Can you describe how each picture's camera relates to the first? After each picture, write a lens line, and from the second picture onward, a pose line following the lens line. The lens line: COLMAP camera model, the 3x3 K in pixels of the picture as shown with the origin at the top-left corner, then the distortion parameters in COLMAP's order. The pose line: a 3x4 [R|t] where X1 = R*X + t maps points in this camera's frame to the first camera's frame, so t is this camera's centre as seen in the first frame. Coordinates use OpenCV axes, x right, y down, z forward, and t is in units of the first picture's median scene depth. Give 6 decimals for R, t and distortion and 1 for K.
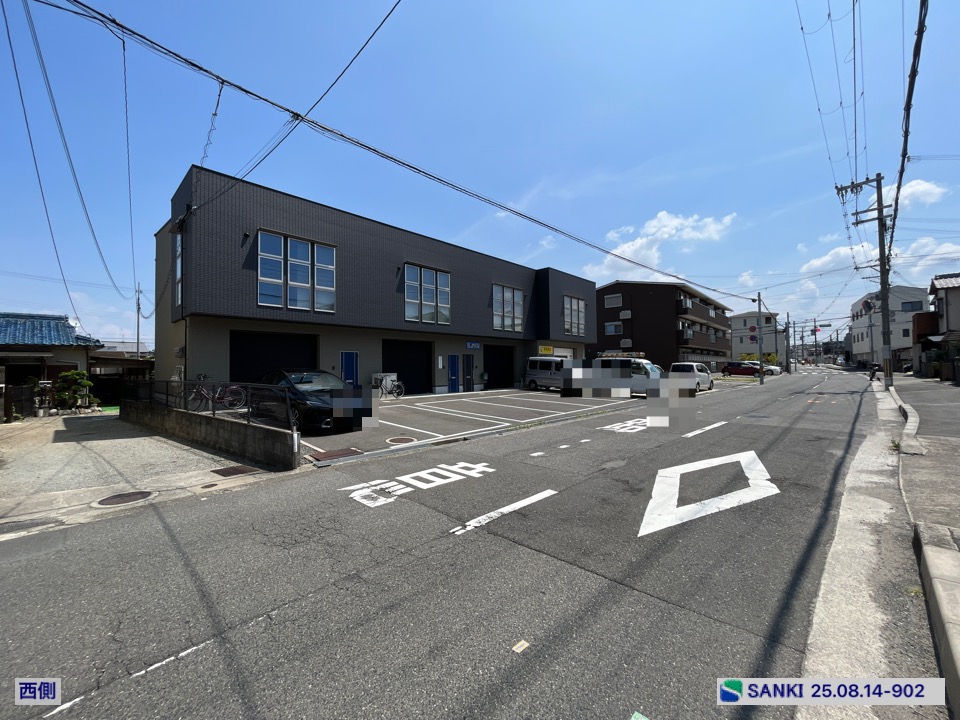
lens RADIAL K [[386.8, 0, 476.9], [0, 386.8, 359.4], [0, 0, 1]] dist [-0.002620, 0.000374]
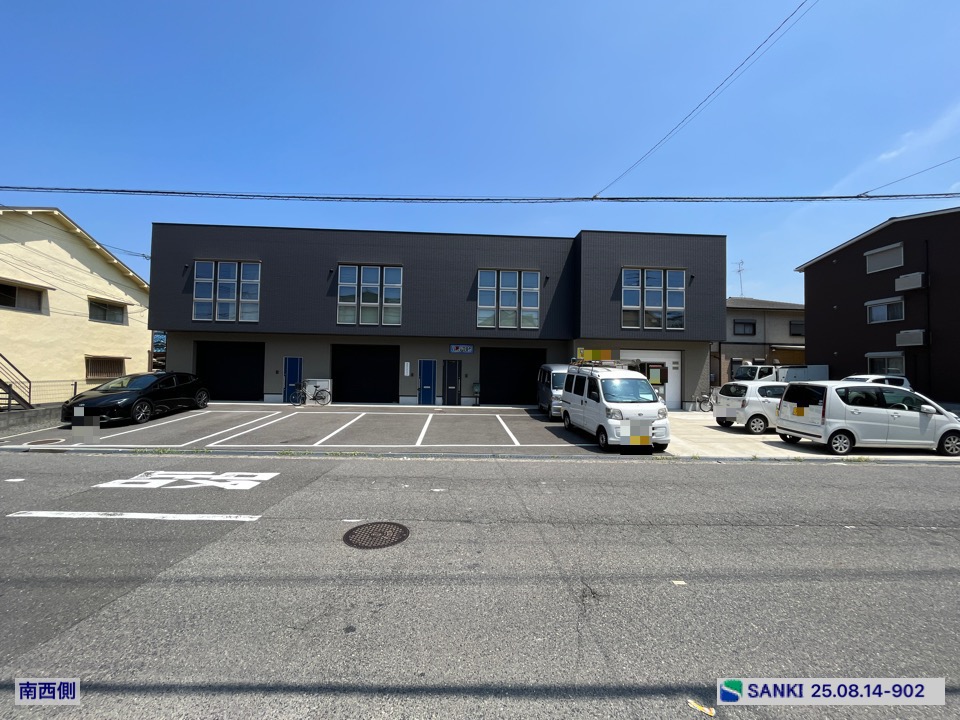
lens RADIAL K [[386.8, 0, 478.6], [0, 386.8, 359.1], [0, 0, 1]] dist [-0.002620, 0.000374]
pose [[0.723315, 0.002727, -0.690513, 0.653523], [-0.010202, 0.999925, -0.006738, -0.010894], [0.690443, 0.011918, 0.723288, 0.495172]]
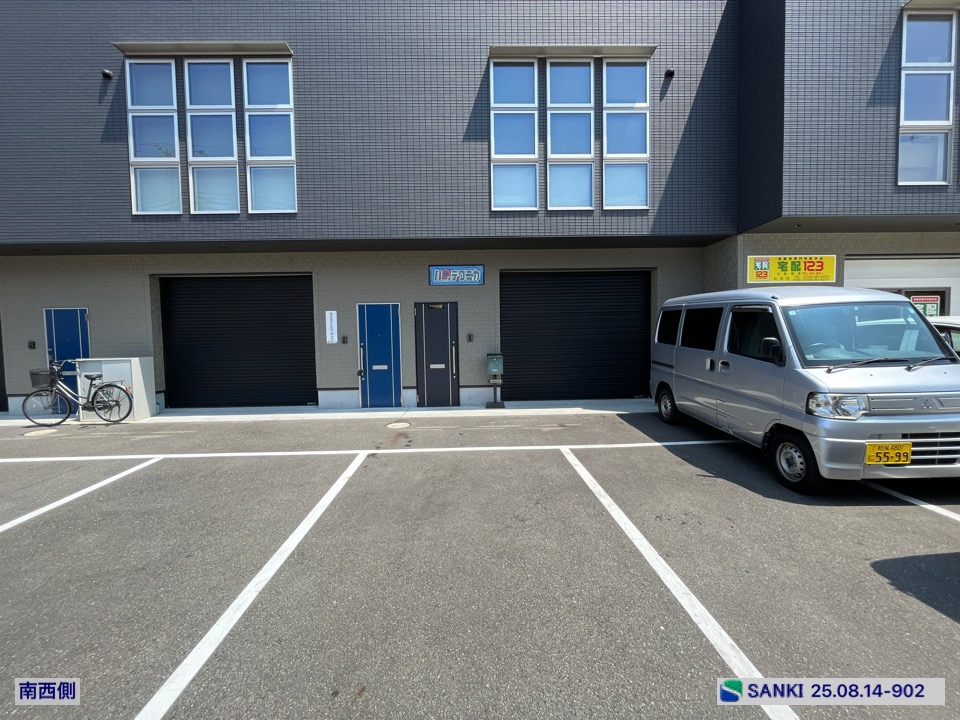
lens RADIAL K [[401.9, 0, 483.5], [0, 401.9, 363.1], [0, 0, 1]] dist [0.000394, -0.002306]
pose [[0.706395, 0.033559, -0.707022, 0.299154], [0.026213, 0.996950, 0.073510, 0.018654], [0.707332, -0.070460, 0.703361, 0.859015]]
